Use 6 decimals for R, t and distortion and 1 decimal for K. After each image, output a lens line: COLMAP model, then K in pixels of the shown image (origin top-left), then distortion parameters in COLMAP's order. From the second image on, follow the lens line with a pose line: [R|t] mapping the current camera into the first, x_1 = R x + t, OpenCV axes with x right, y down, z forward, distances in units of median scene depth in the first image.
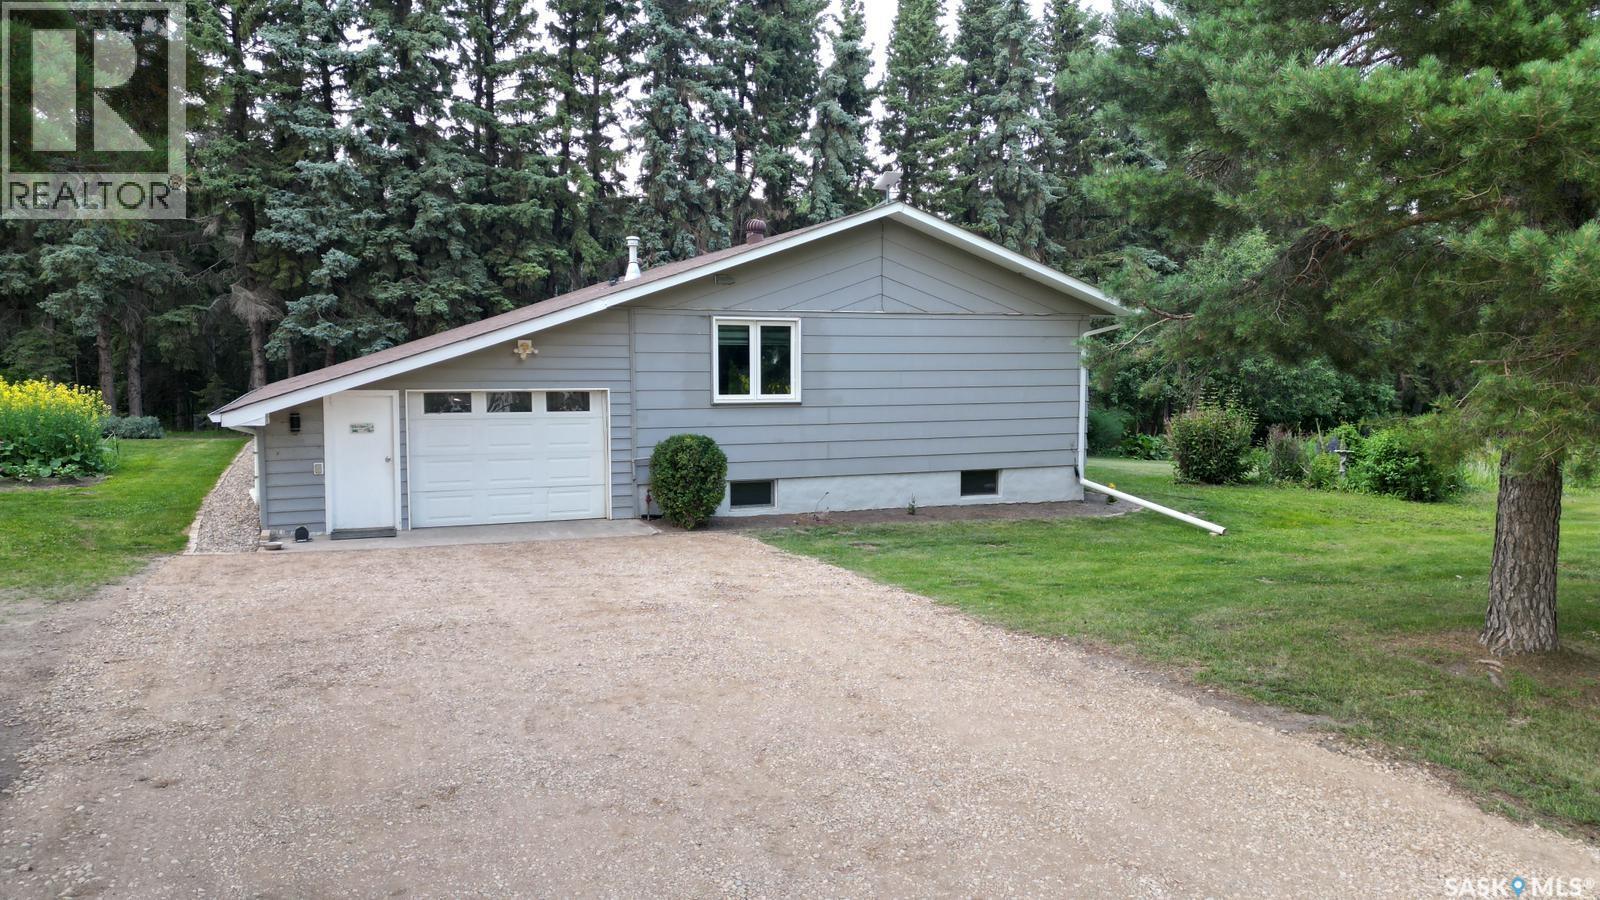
lens RADIAL K [[1045.6, 0, 802.1], [0, 1045.6, 453.8], [0, 0, 1]] dist [-0.003636, -0.001804]
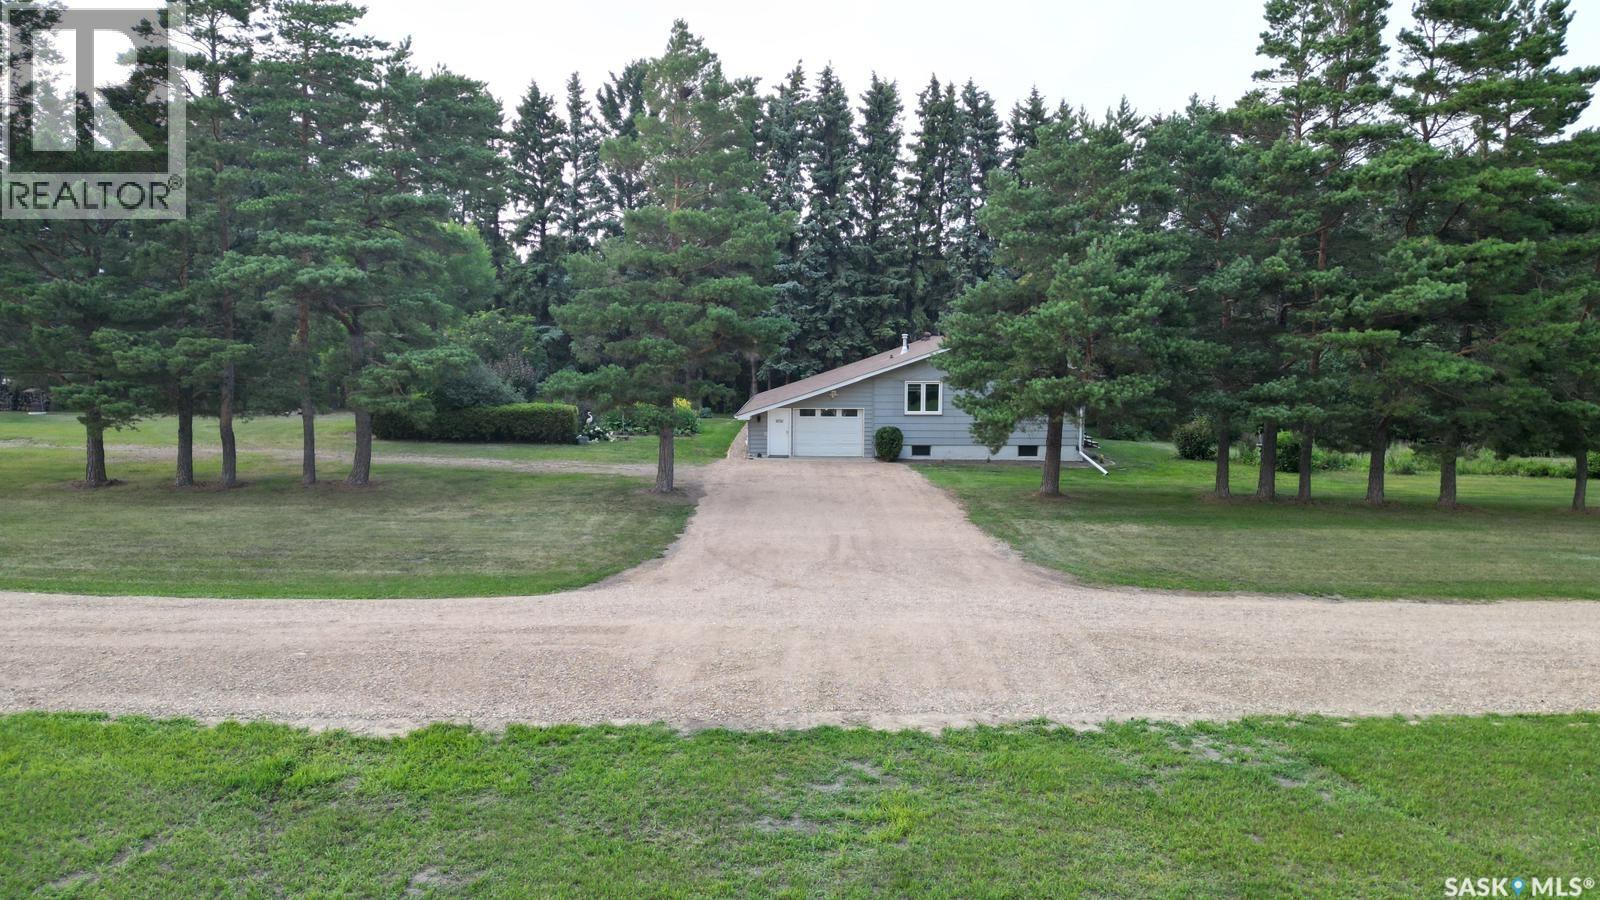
lens RADIAL K [[1045.6, 0, 799.6], [0, 1045.6, 448.6], [0, 0, 1]] dist [-0.003636, -0.001804]
pose [[0.901808, 0.040749, -0.430211, 0.618625], [-0.034597, 0.999157, 0.022117, -0.009362], [0.430750, -0.005061, 0.902457, -1.122942]]
